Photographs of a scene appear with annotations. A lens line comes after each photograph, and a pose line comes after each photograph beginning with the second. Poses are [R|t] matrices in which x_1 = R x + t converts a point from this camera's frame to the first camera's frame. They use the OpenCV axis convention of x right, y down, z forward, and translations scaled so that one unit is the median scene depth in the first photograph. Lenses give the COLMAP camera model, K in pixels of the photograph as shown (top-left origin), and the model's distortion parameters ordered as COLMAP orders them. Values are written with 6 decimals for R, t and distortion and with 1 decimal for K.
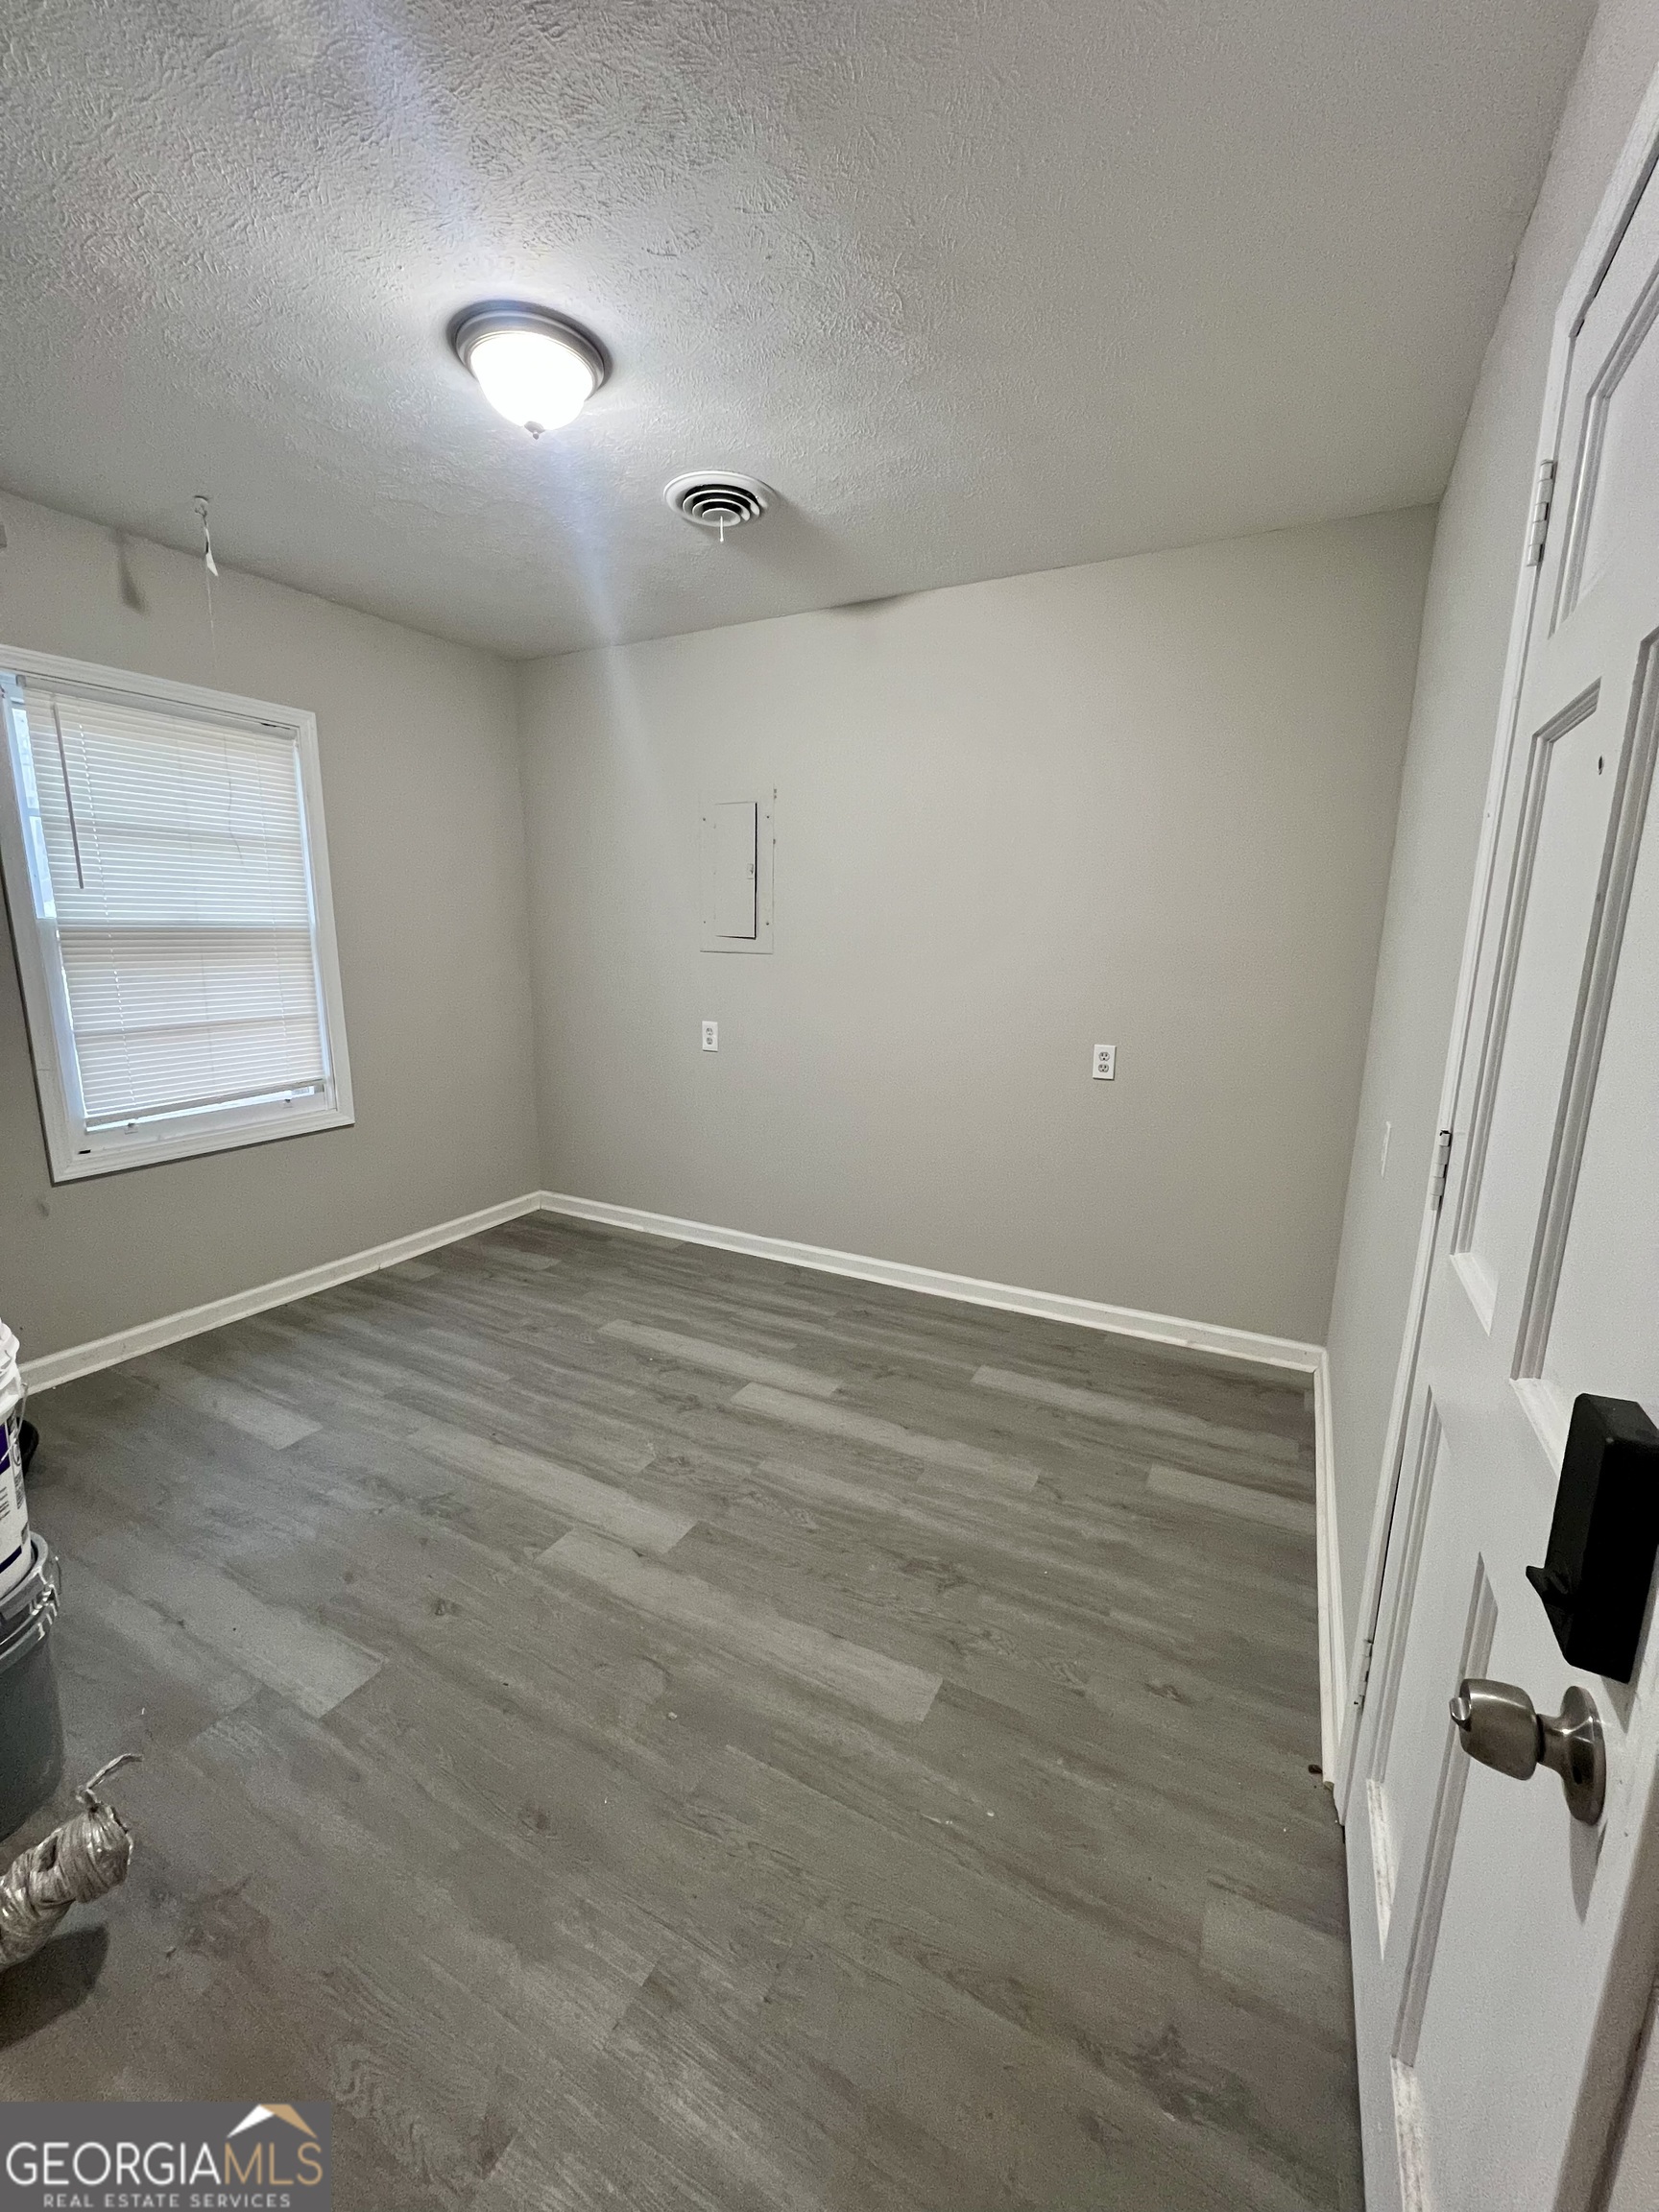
lens RADIAL K [[885.9, 0, 829.5], [0, 885.9, 1106.0], [0, 0, 1]] dist [-0.000388, 0.000199]
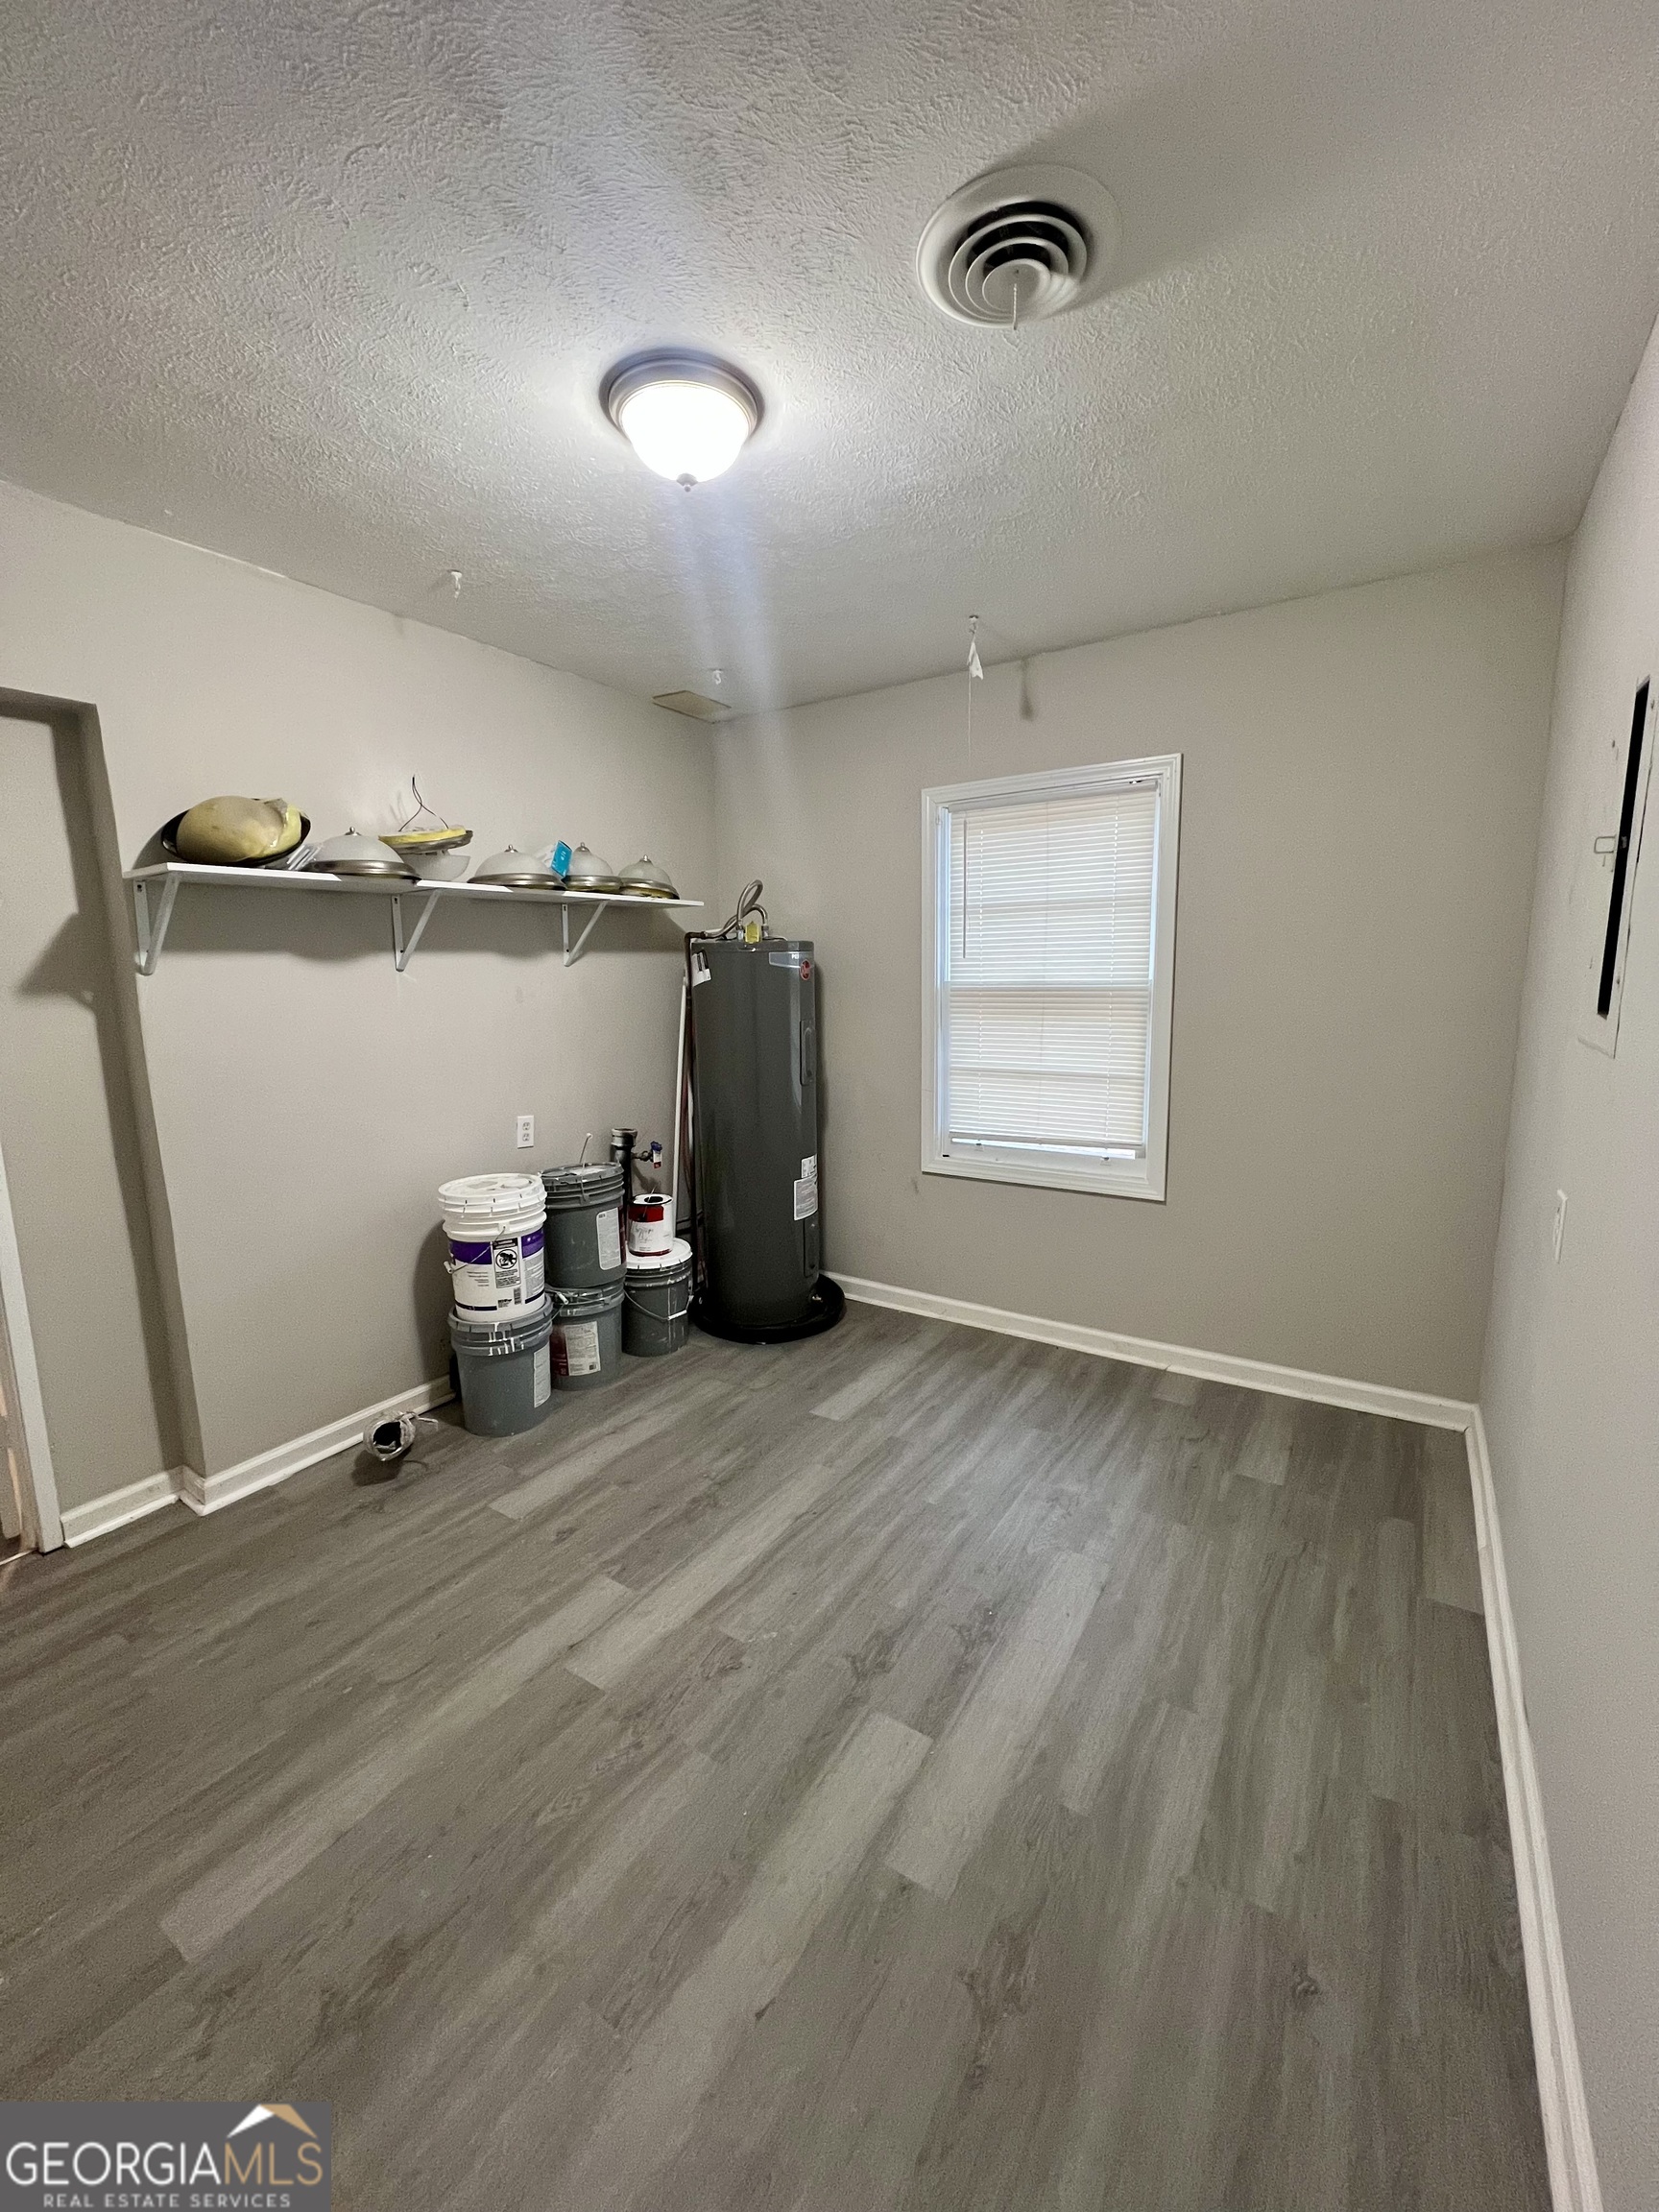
lens RADIAL K [[884.1, 0, 841.0], [0, 884.1, 1105.1], [0, 0, 1]] dist [0.001925, 0.000083]
pose [[-0.085146, 0.140749, -0.986377, 0.453967], [-0.181586, 0.971201, 0.154258, -0.192330], [0.979682, 0.192247, -0.057135, 0.890519]]
